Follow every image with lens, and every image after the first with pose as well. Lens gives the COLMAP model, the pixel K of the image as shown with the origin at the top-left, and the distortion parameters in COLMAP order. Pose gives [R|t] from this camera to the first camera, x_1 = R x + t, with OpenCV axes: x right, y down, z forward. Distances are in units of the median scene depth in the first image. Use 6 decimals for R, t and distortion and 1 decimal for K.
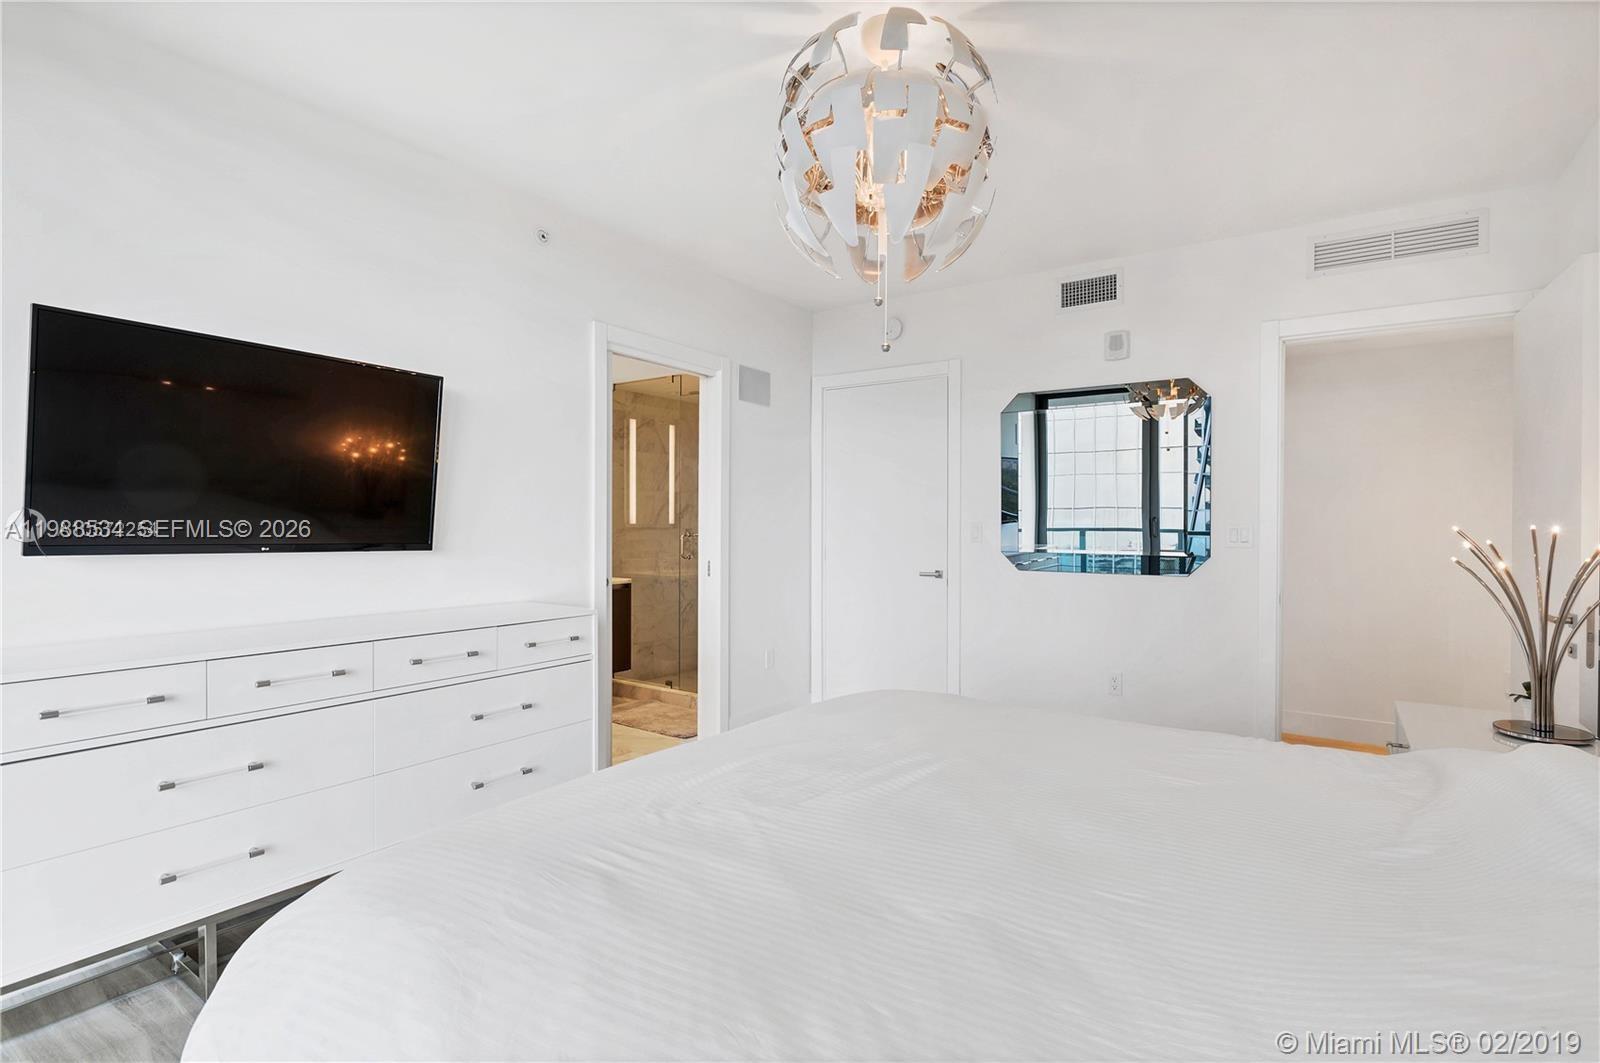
lens RADIAL K [[773.5, 0, 796.6], [0, 773.5, 522.2], [0, 0, 1]] dist [-0.016906, 0.000665]
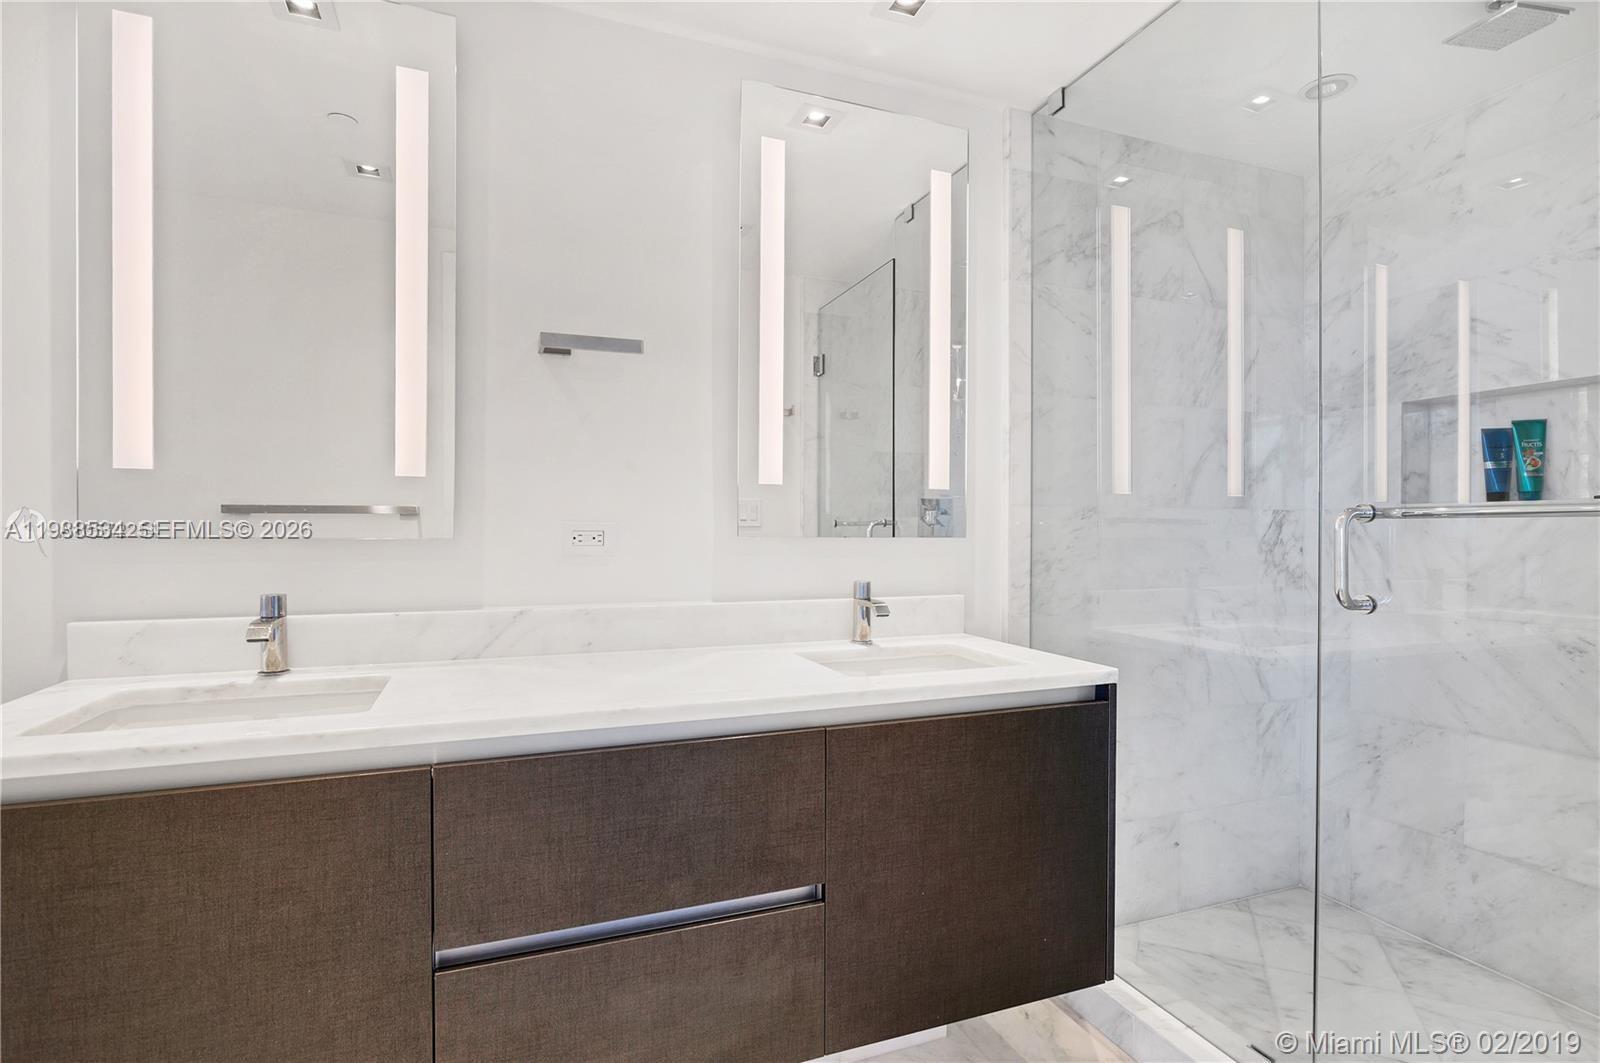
lens RADIAL K [[764.9, 0, 791.8], [0, 764.9, 531.0], [0, 0, 1]] dist [-0.012168, 0.001155]
pose [[0.803391, 0.002085, -0.595449, -0.120008], [0.004361, 0.999946, 0.009386, 0.015511], [0.595437, -0.010137, 0.803338, 0.606782]]
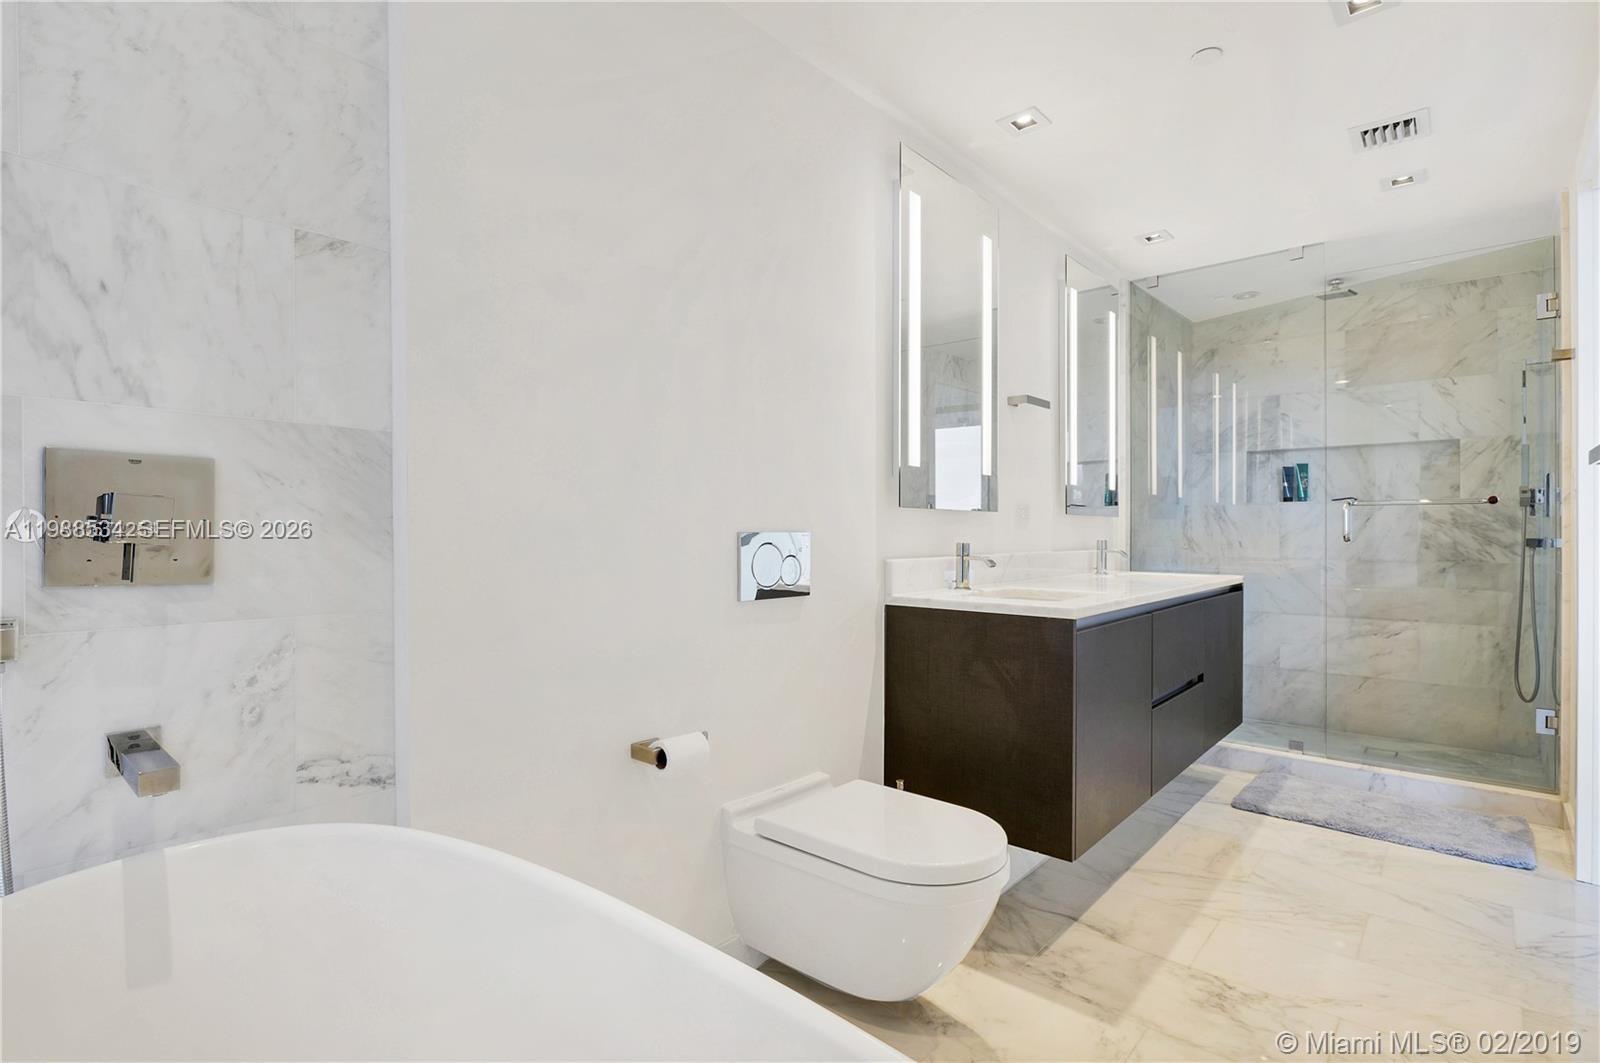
lens RADIAL K [[773.5, 0, 796.6], [0, 773.5, 522.2], [0, 0, 1]] dist [-0.016906, 0.000665]
pose [[0.987590, 0.004152, -0.157000, -0.408022], [-0.003572, 0.999986, 0.003976, 0.024564], [0.157015, -0.003365, 0.987591, 0.289041]]
